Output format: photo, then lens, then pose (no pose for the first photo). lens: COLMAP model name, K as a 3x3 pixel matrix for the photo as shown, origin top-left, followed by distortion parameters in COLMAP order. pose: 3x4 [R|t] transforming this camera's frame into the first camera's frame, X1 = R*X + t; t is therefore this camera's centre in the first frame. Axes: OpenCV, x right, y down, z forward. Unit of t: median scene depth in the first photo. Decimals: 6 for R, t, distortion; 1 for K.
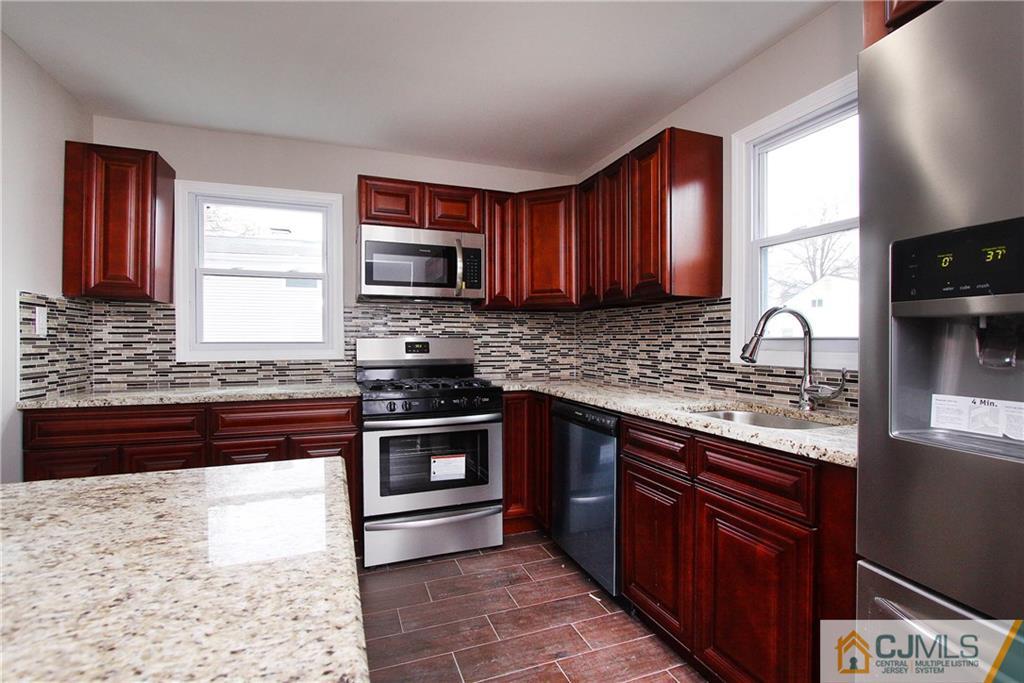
lens RADIAL K [[470.3, 0, 513.3], [0, 470.3, 341.2], [0, 0, 1]] dist [-0.010797, 0.000439]
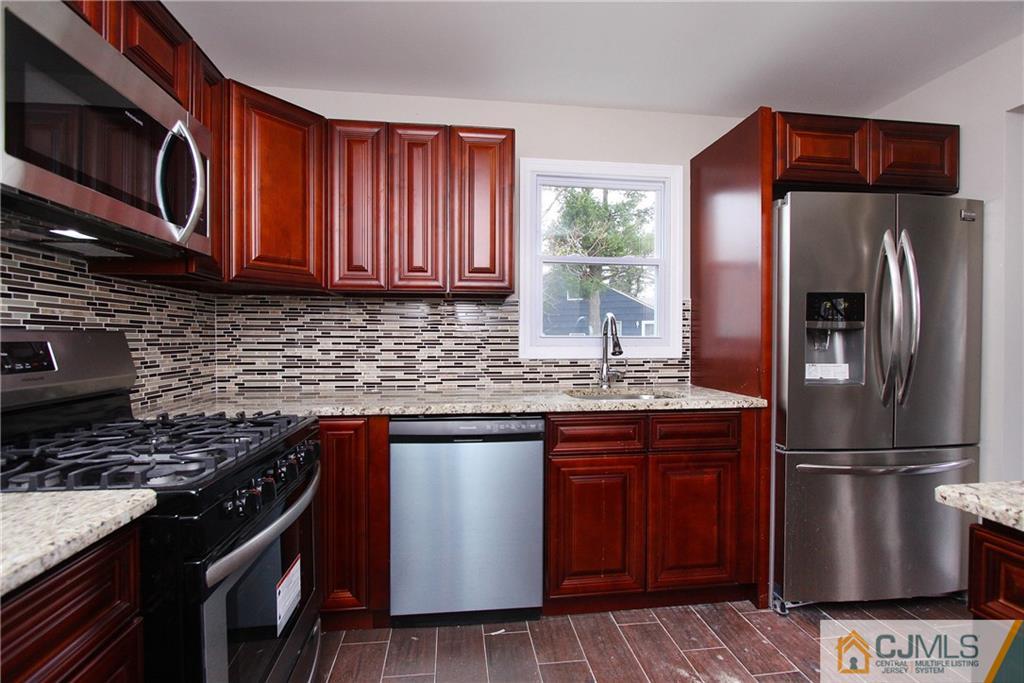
lens RADIAL K [[470.3, 0, 510.0], [0, 470.3, 340.6], [0, 0, 1]] dist [-0.010797, 0.000439]
pose [[0.238865, -0.004904, 0.971040, -0.516423], [-0.001421, 0.999984, 0.005400, -0.002085], [-0.971052, -0.002669, 0.238854, 0.594577]]
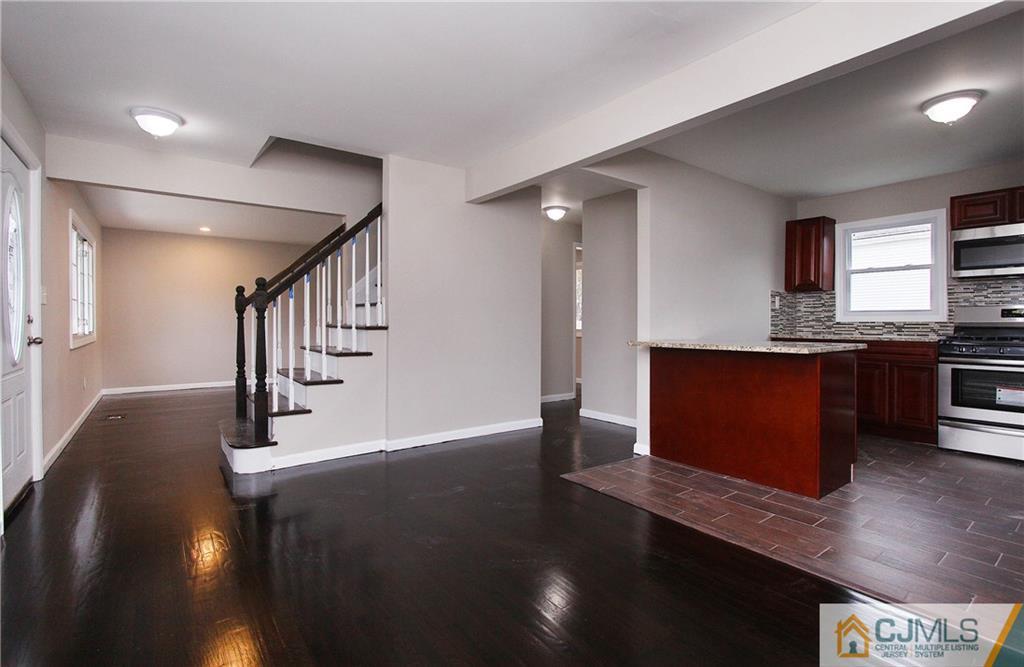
lens RADIAL K [[475.1, 0, 512.0], [0, 475.1, 327.6], [0, 0, 1]] dist [-0.003007, -0.000283]
pose [[0.278718, 0.016097, -0.960238, 0.734538], [-0.002409, 0.999868, 0.016062, 0.039858], [0.960370, -0.002164, 0.278720, -0.765659]]
